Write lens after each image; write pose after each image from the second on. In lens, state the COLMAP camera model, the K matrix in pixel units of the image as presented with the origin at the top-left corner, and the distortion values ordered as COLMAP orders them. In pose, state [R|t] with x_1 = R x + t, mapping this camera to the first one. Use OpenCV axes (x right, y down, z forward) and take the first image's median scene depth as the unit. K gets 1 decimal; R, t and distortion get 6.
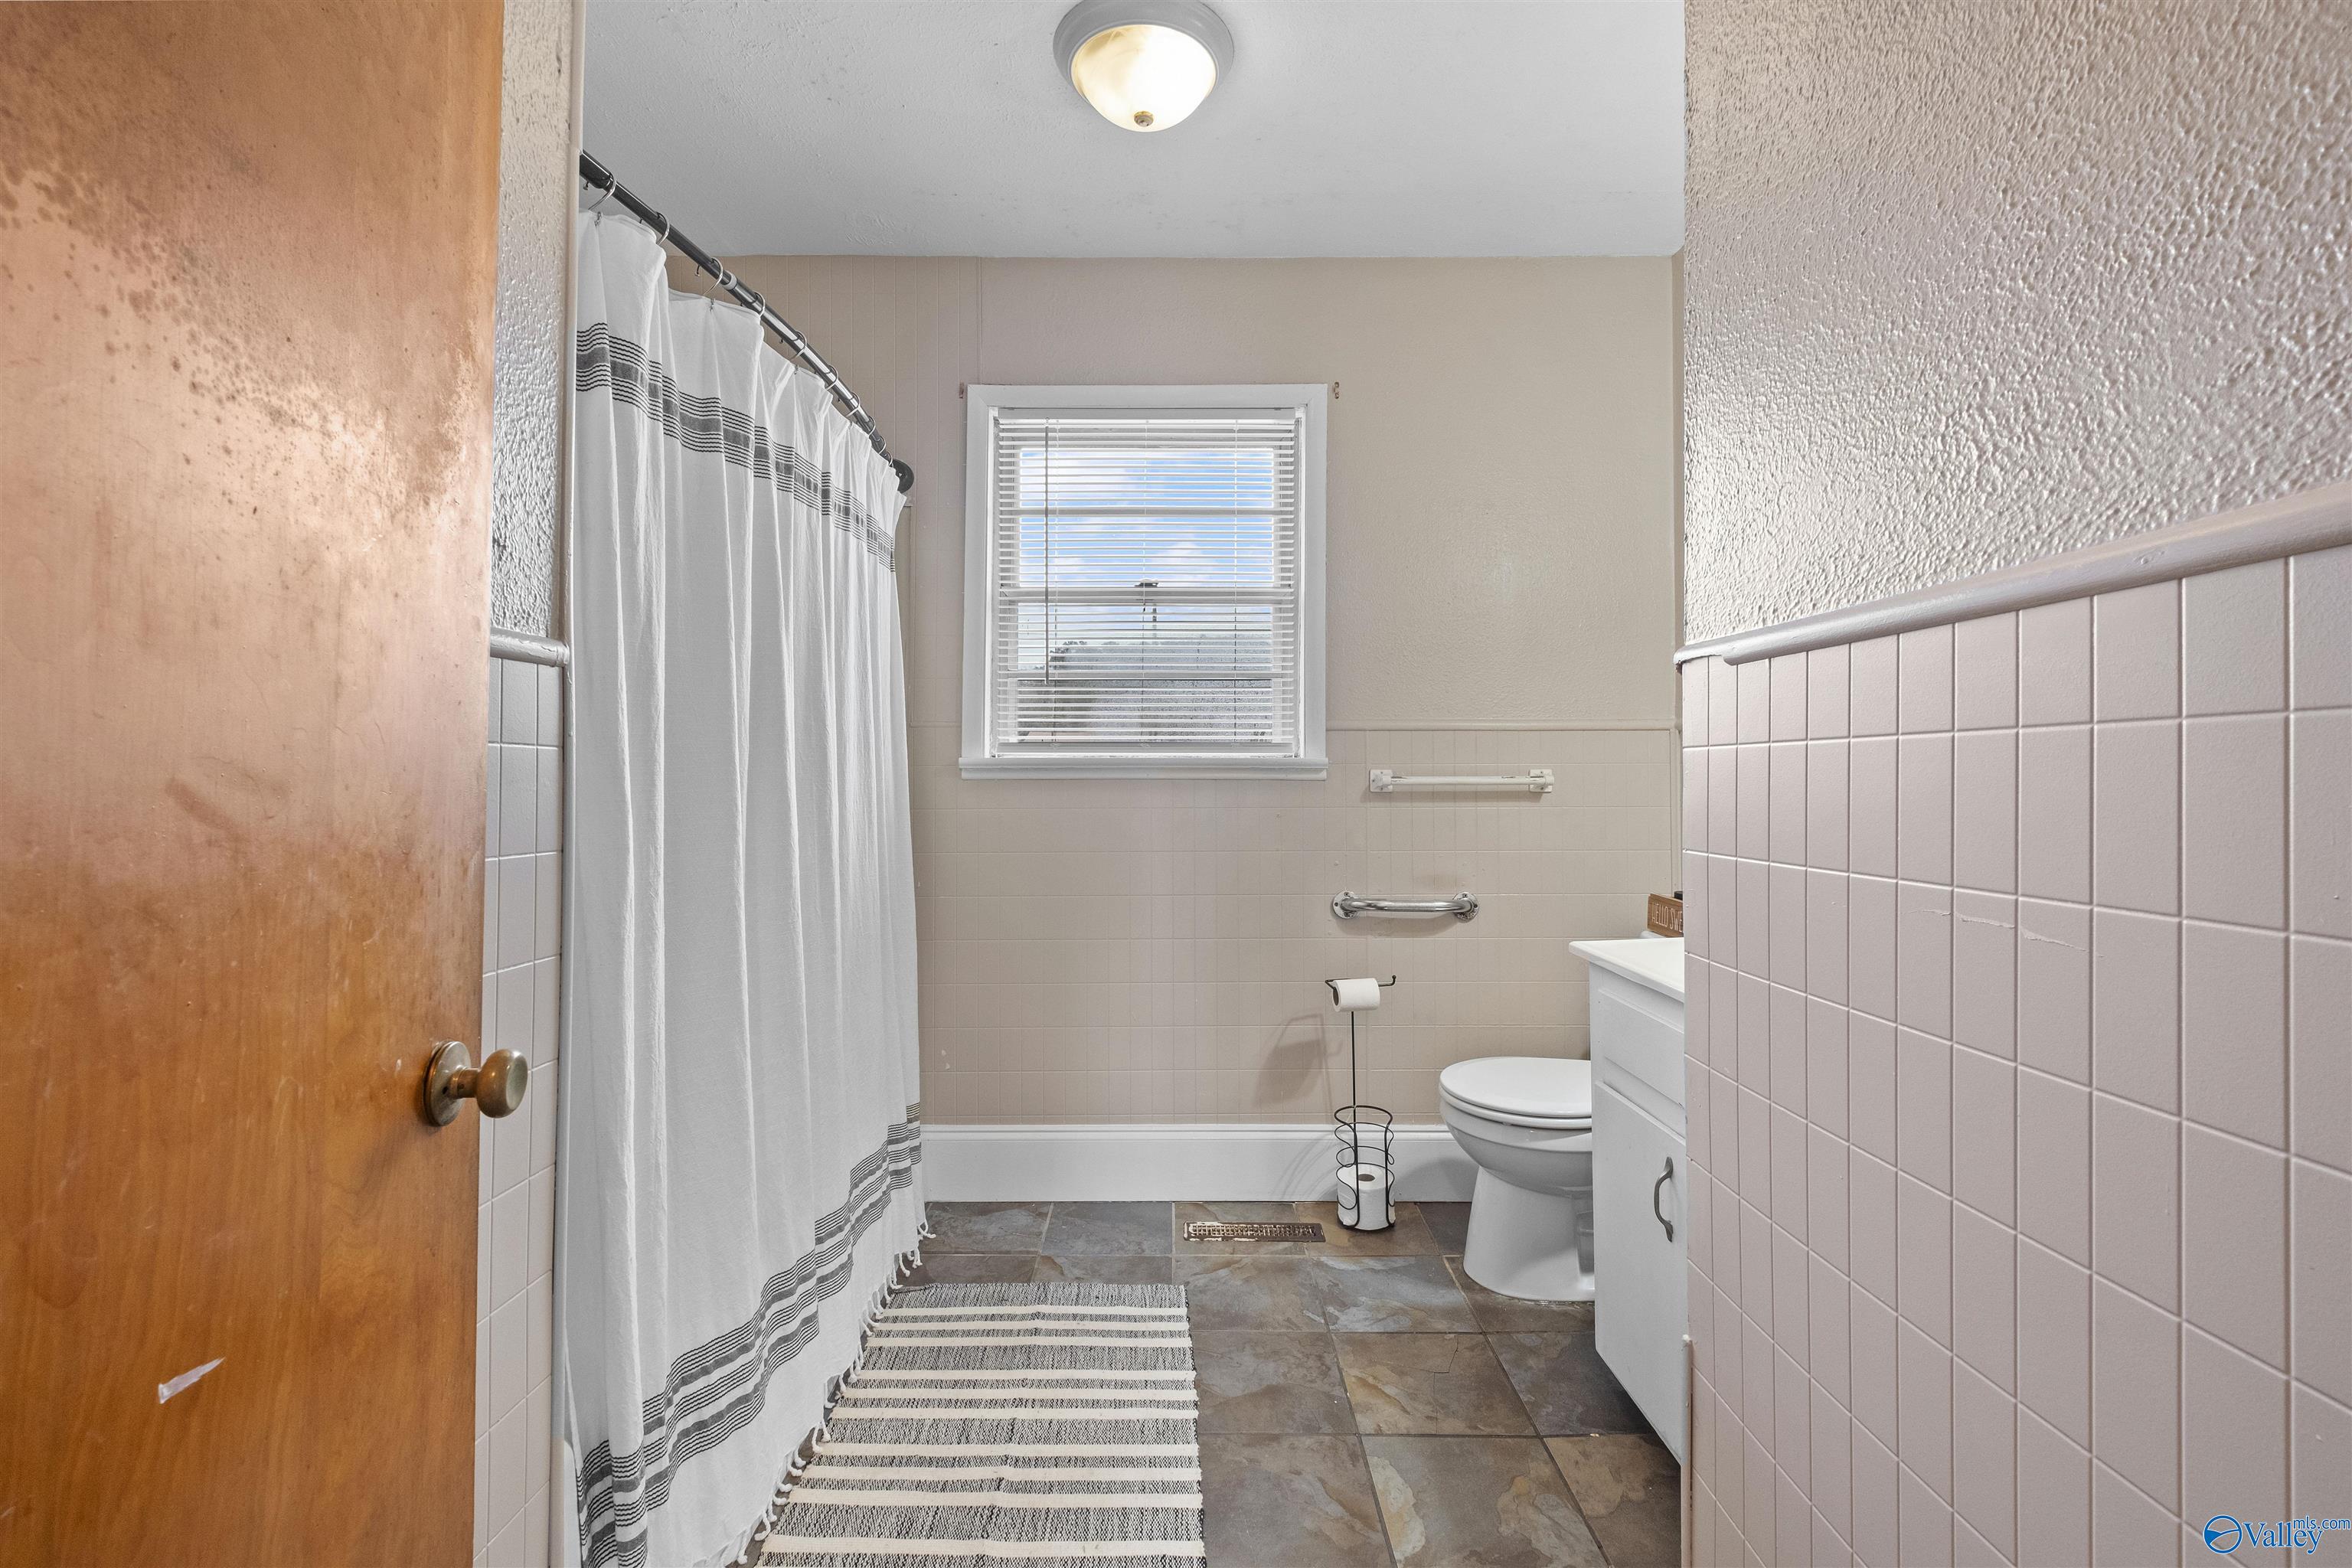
lens RADIAL K [[1037.9, 0, 1165.5], [0, 1037.9, 756.9], [0, 0, 1]] dist [0.001952, -0.004773]
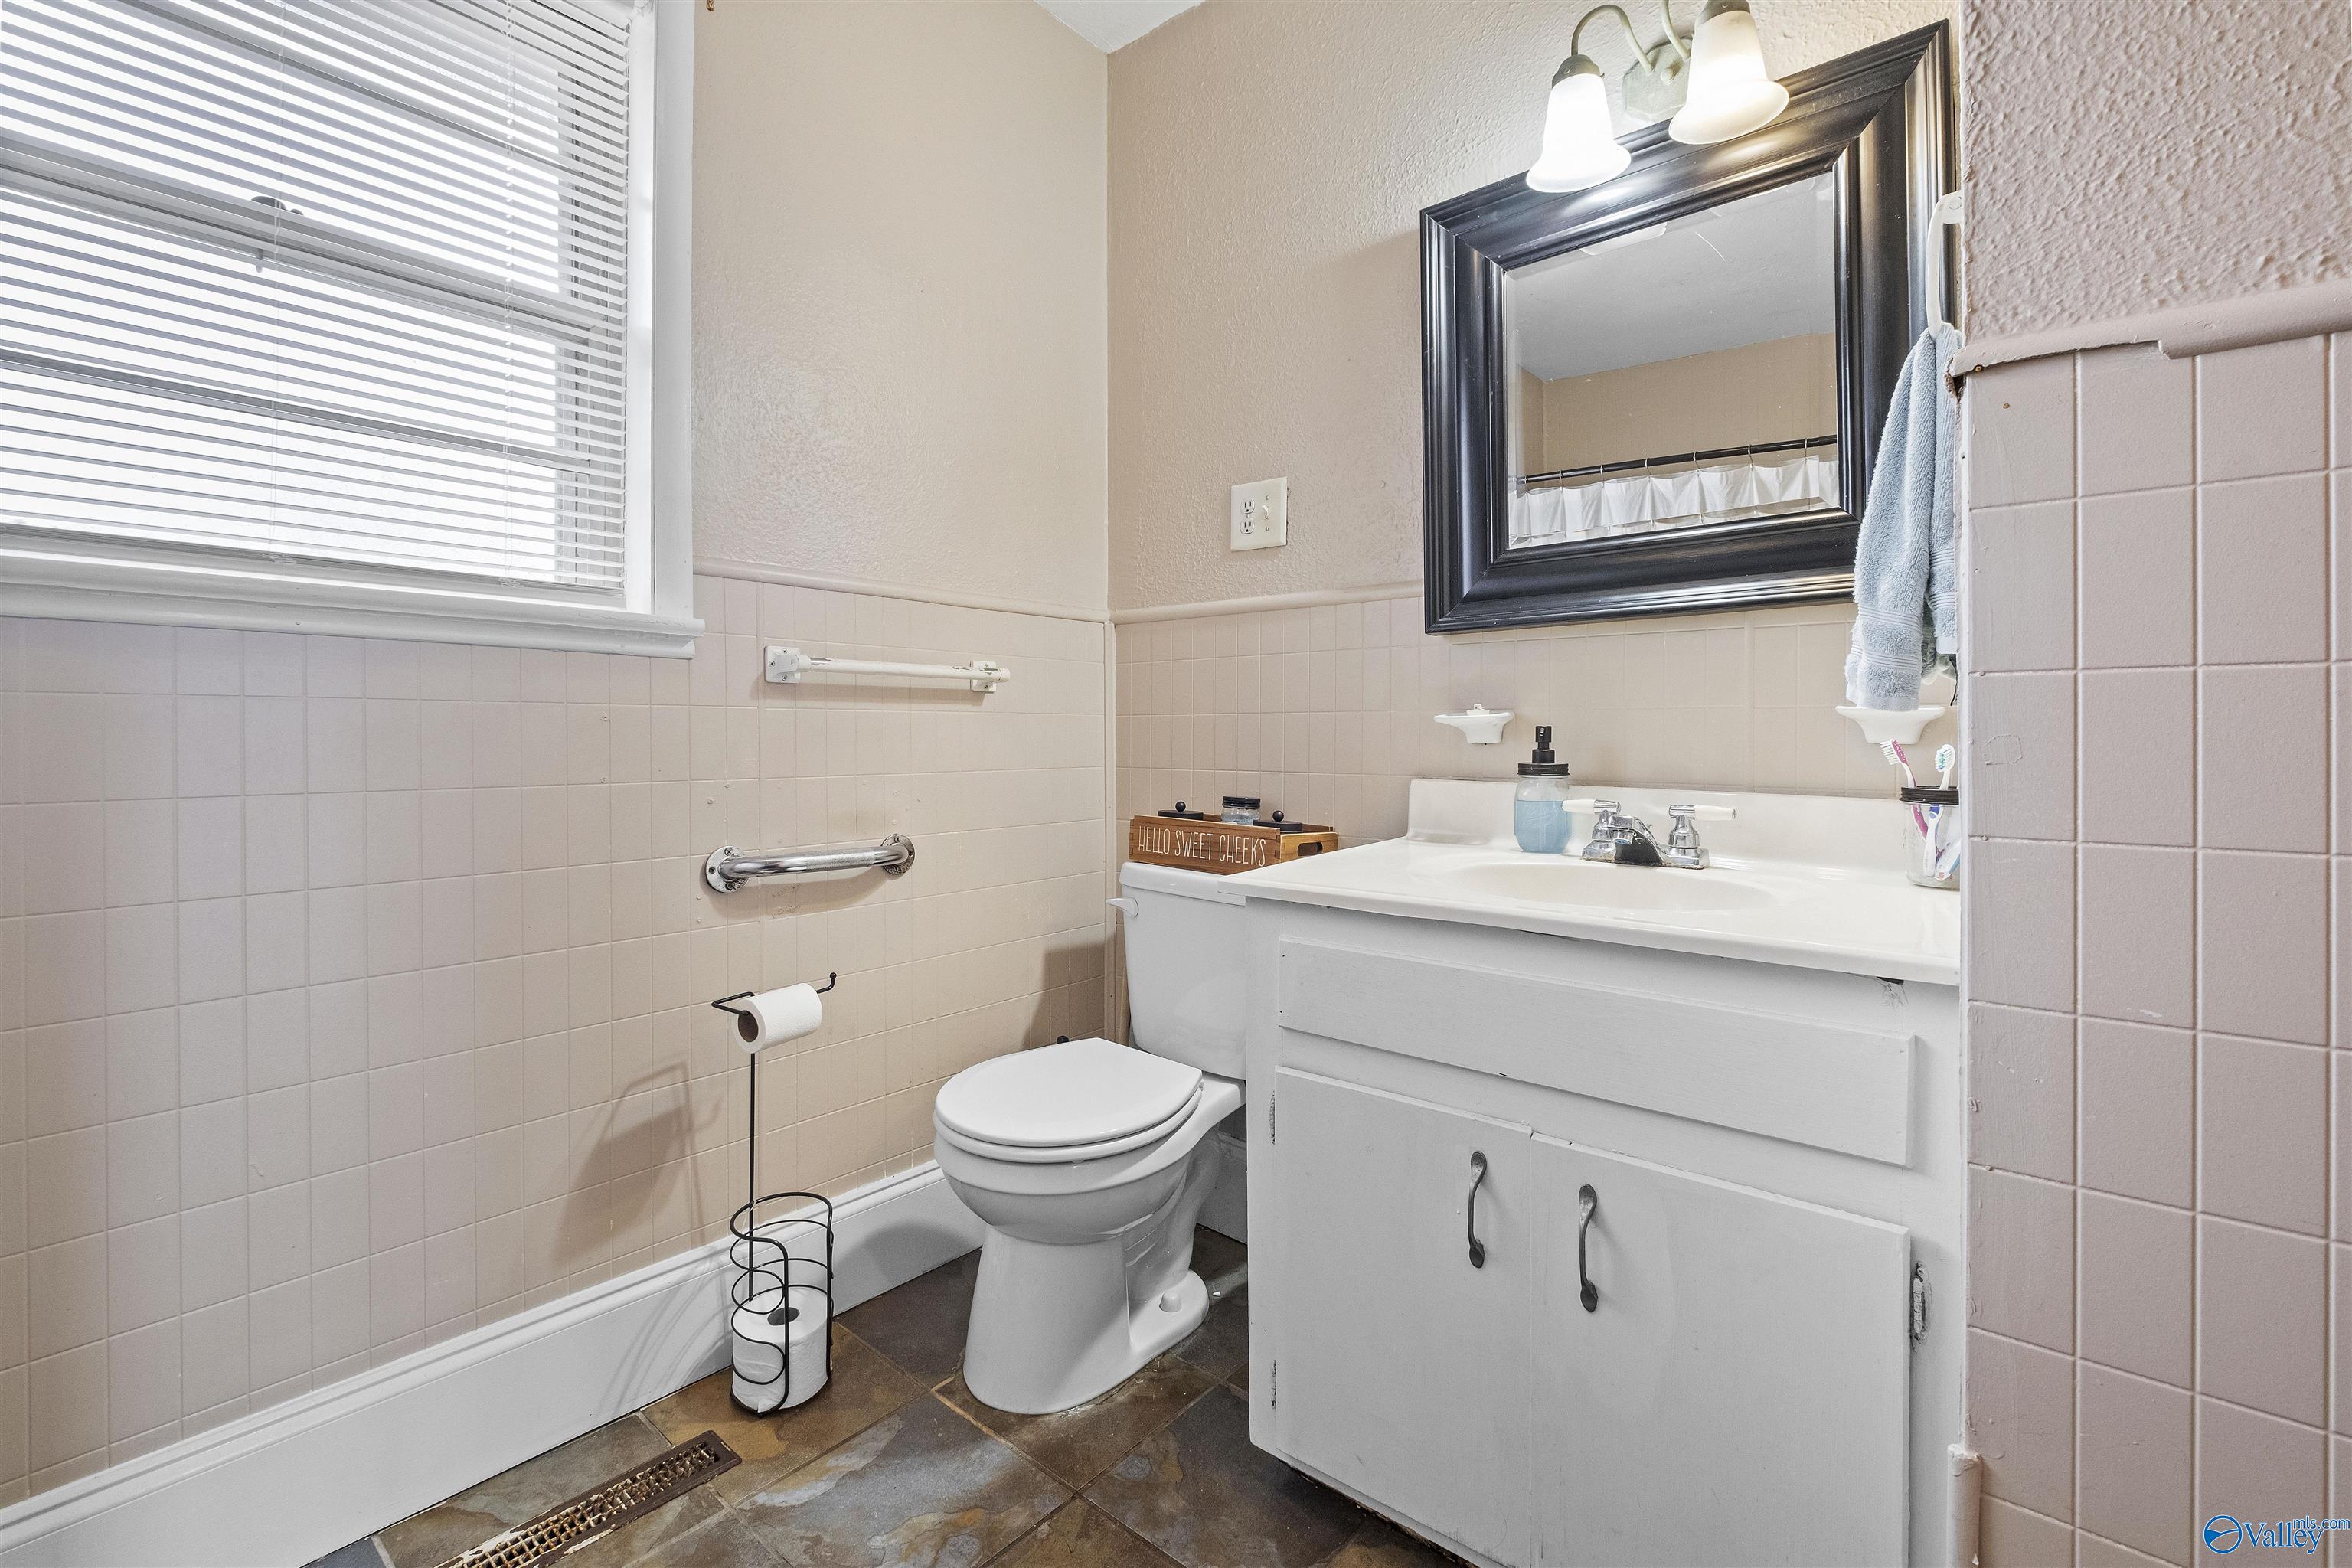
lens RADIAL K [[1042.8, 0, 1174.6], [0, 1042.8, 731.1], [0, 0, 1]] dist [0.001296, -0.004899]
pose [[0.637391, 0.004027, 0.770530, -0.132145], [-0.014700, 0.999868, 0.006934, 0.058909], [-0.770400, -0.015747, 0.637366, 0.449787]]
